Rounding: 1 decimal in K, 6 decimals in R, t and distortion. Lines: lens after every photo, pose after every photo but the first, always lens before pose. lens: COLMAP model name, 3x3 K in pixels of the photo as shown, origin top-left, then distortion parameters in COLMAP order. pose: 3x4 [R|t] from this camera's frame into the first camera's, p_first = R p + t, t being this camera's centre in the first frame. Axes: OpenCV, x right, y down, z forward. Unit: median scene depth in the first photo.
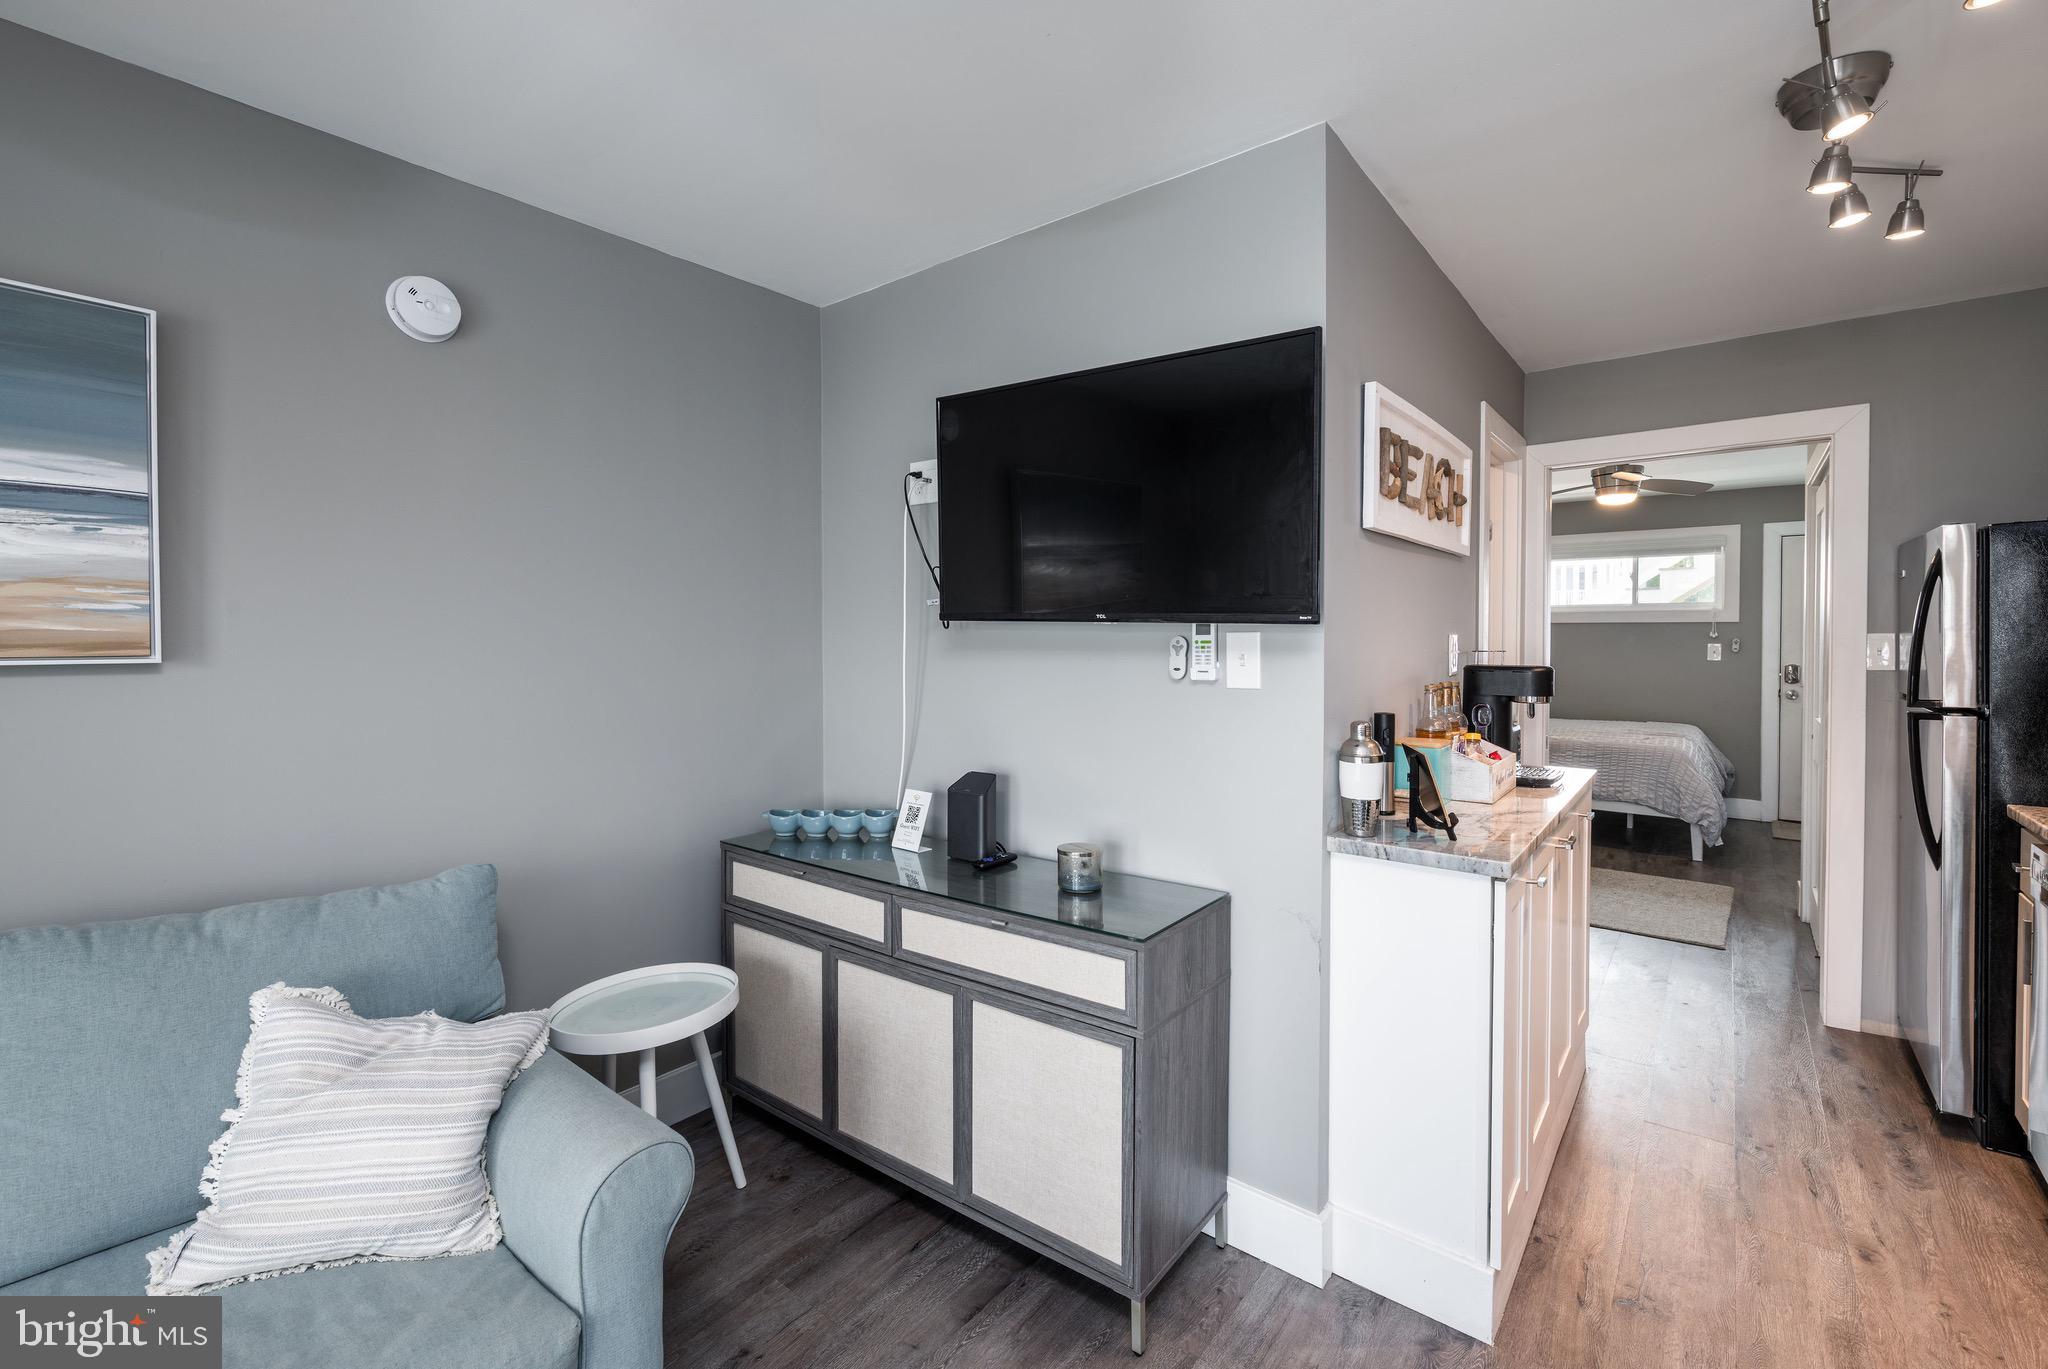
lens RADIAL K [[886.4, 0, 1021.0], [0, 886.4, 654.0], [0, 0, 1]] dist [-0.001846, -0.000032]
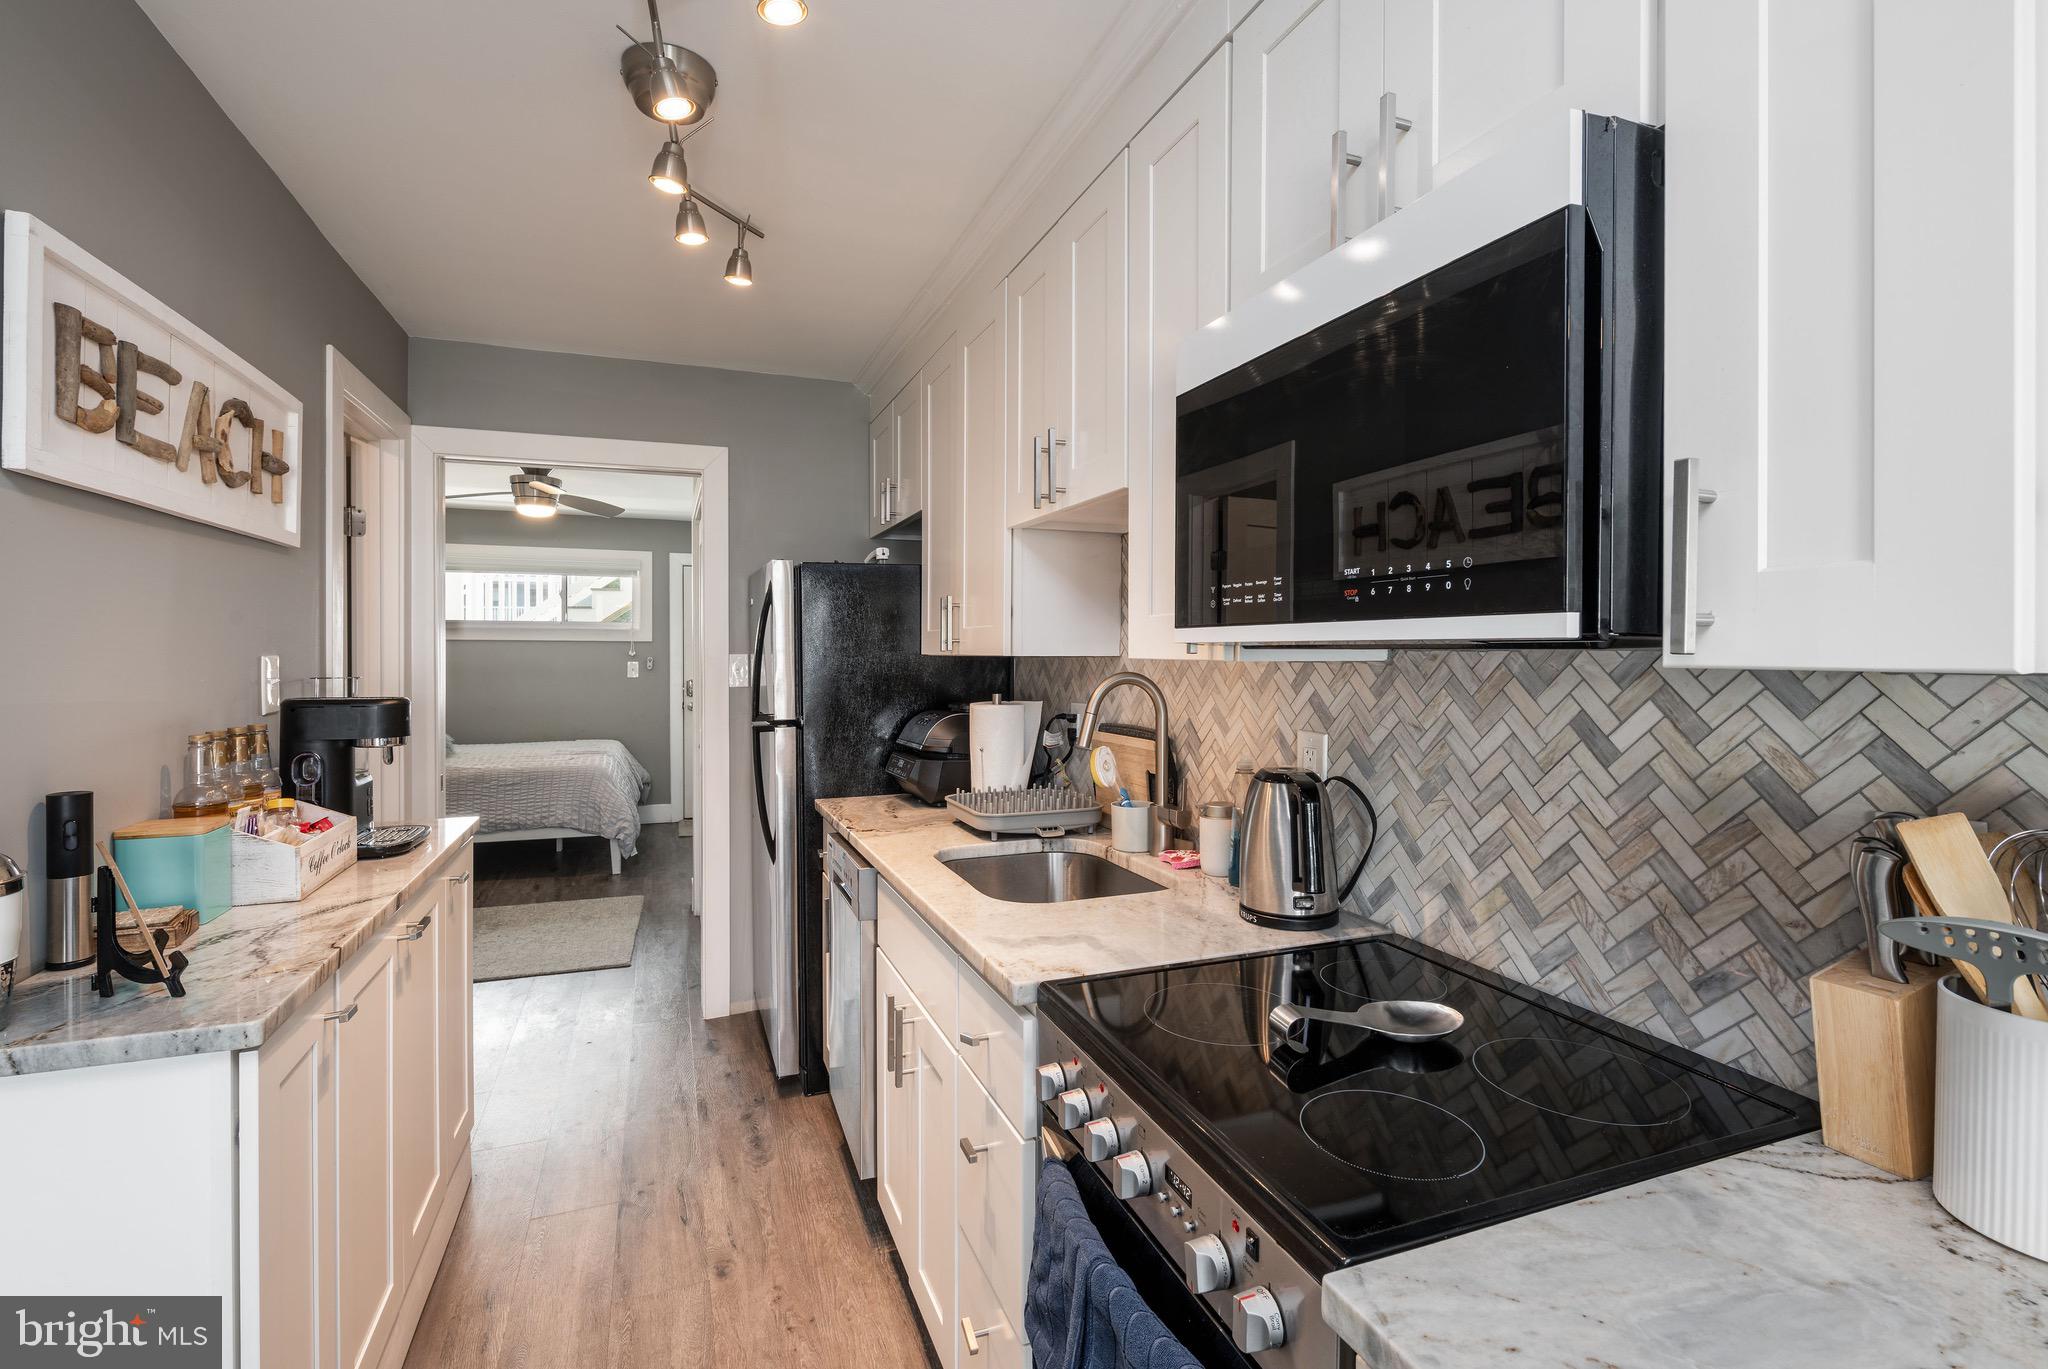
lens RADIAL K [[917.3, 0, 1007.7], [0, 917.3, 655.7], [0, 0, 1]] dist [0.000351, -0.000075]
pose [[0.510877, -0.001155, 0.859653, 0.179580], [0.015536, 0.999848, -0.007889, -0.008253], [-0.859513, 0.017385, 0.510818, 0.138024]]
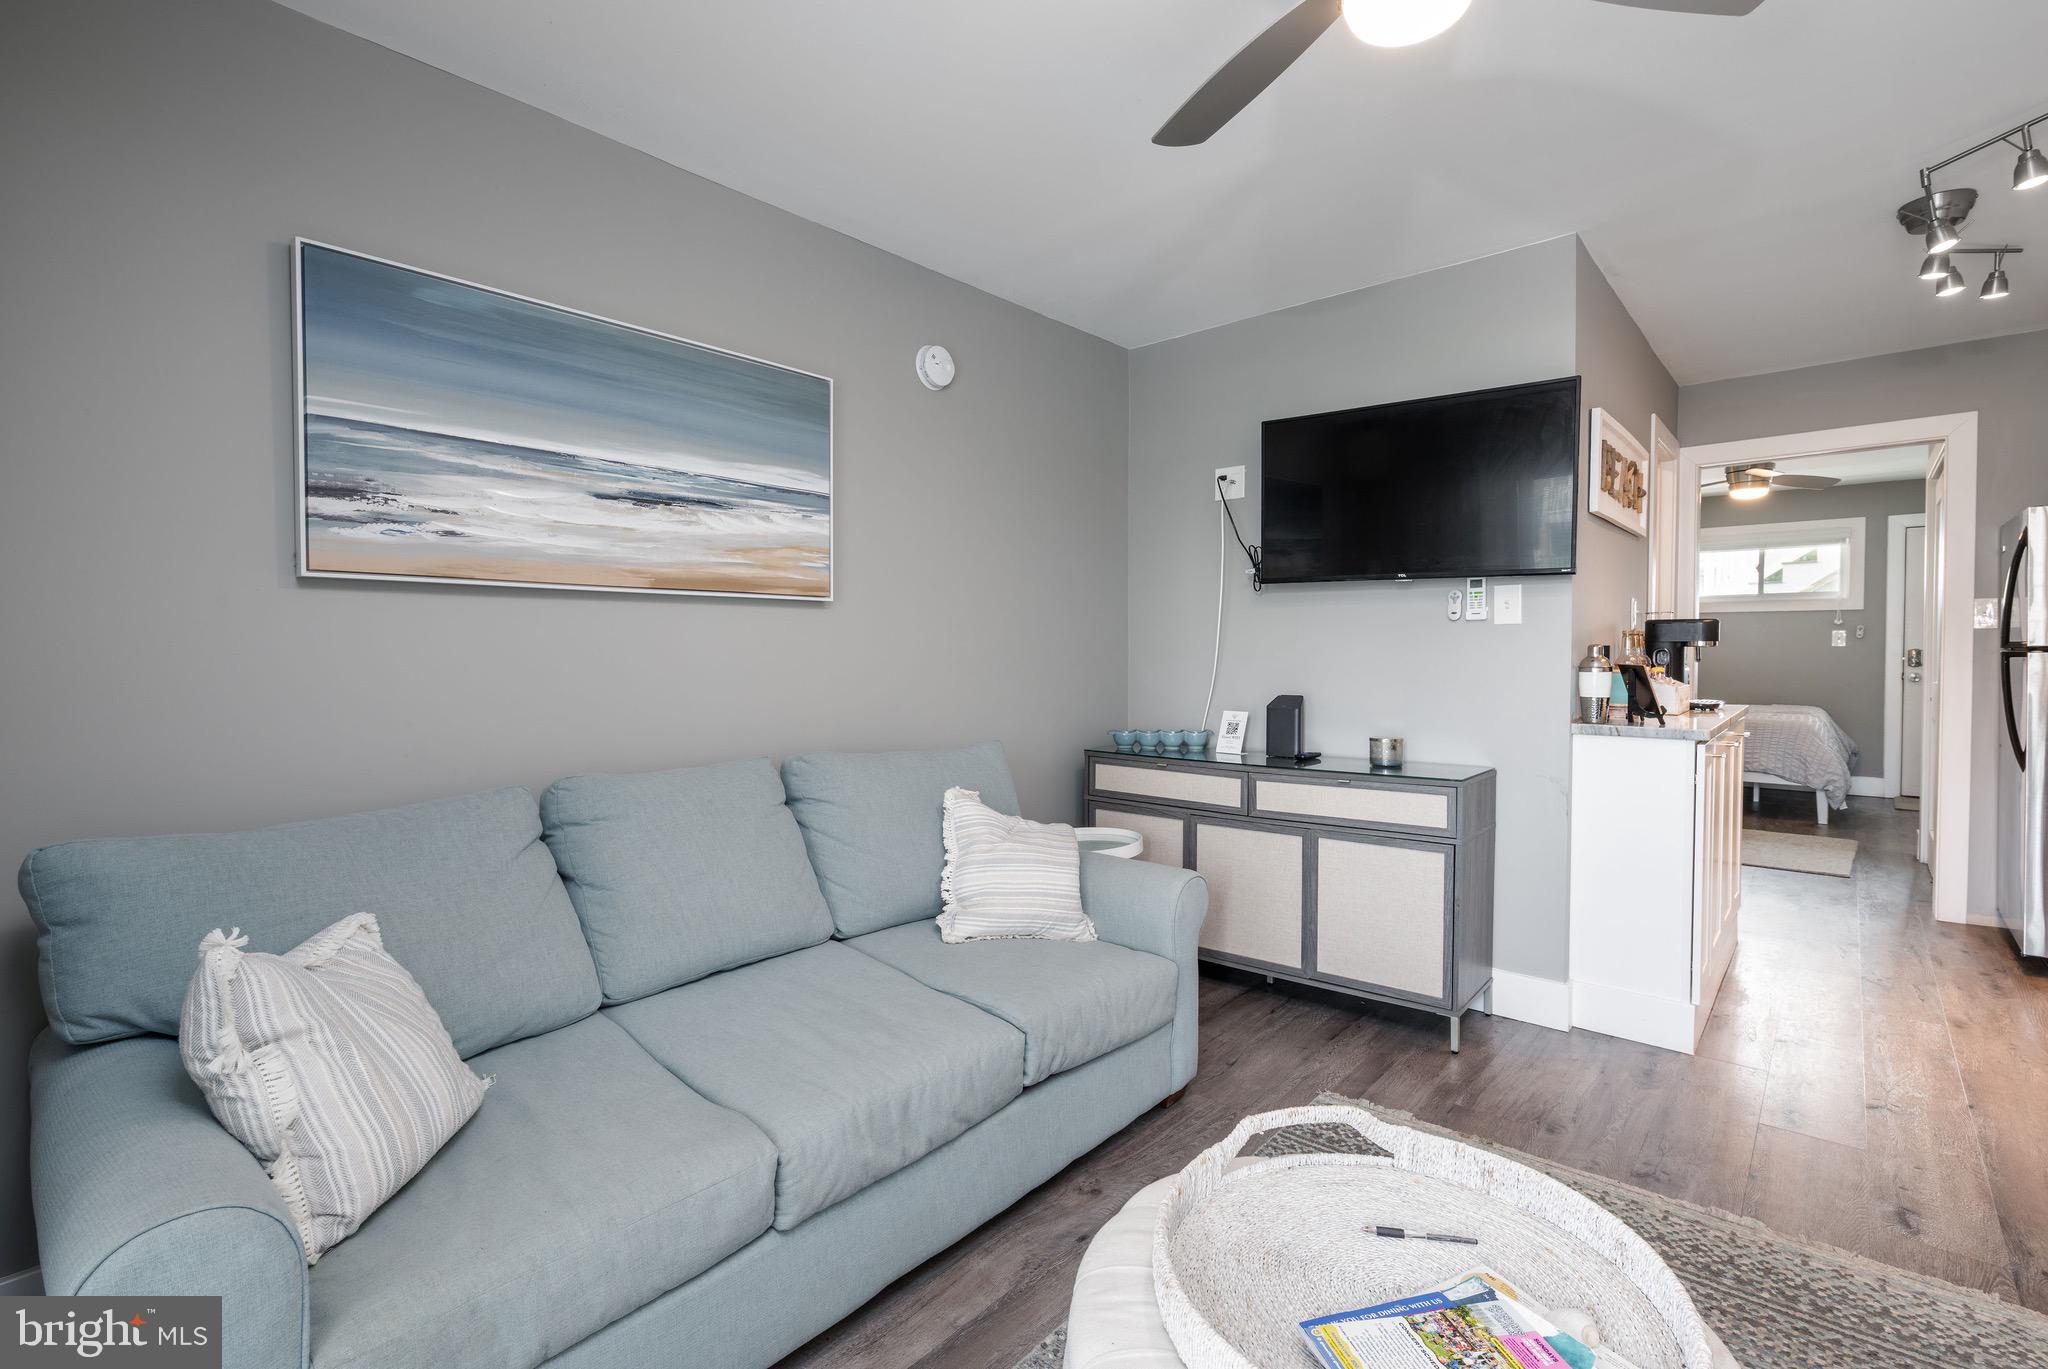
lens RADIAL K [[943.9, 0, 1019.9], [0, 943.9, 678.1], [0, 0, 1]] dist [0.000969, -0.001018]
pose [[0.998945, -0.000950, -0.045905, -0.378070], [0.001374, 0.999957, 0.009202, 0.089752], [0.045894, -0.009255, 0.998903, -0.456215]]
